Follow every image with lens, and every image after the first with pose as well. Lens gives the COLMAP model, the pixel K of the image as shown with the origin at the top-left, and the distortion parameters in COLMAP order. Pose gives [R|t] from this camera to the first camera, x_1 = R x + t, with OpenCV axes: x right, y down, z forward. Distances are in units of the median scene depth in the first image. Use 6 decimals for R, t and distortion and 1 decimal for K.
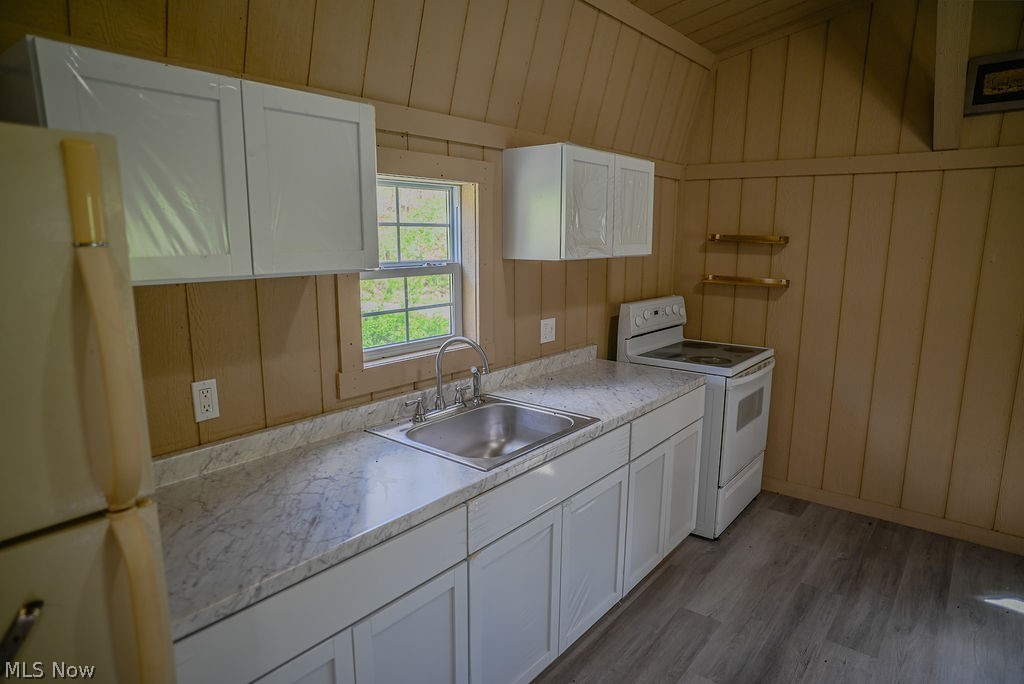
lens RADIAL K [[612.8, 0, 512.7], [0, 612.8, 343.5], [0, 0, 1]] dist [-0.027133, 0.006946]
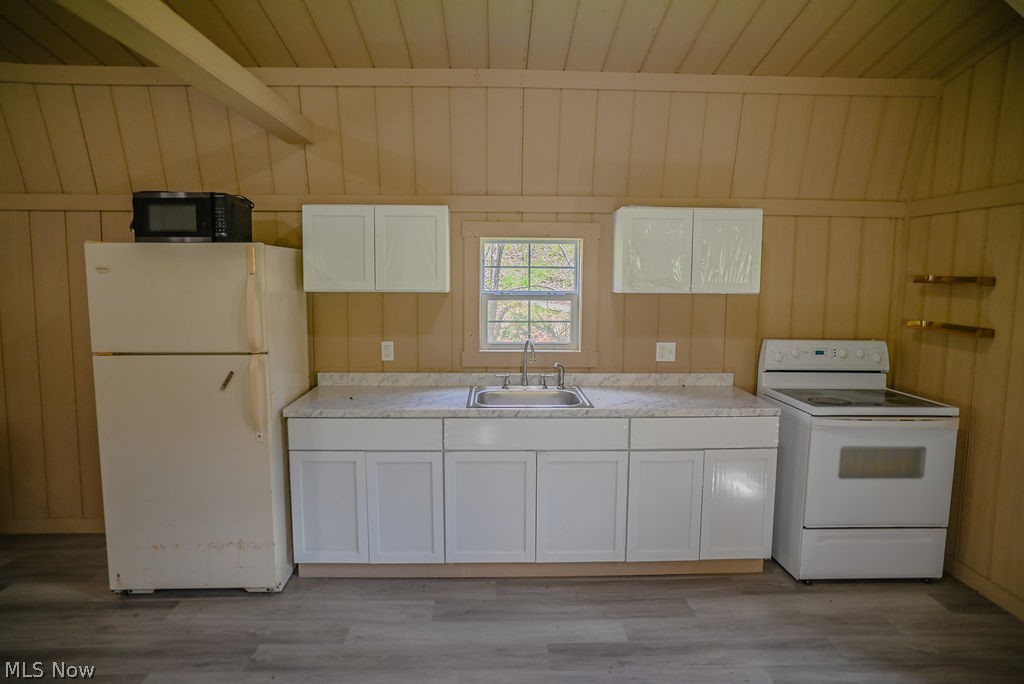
lens RADIAL K [[612.8, 0, 511.5], [0, 612.8, 341.0], [0, 0, 1]] dist [-0.027133, 0.006946]
pose [[0.649097, 0.081793, -0.756296, 0.823795], [-0.138480, 0.990295, -0.011752, 0.015219], [0.747995, 0.112361, 0.654124, -0.036147]]
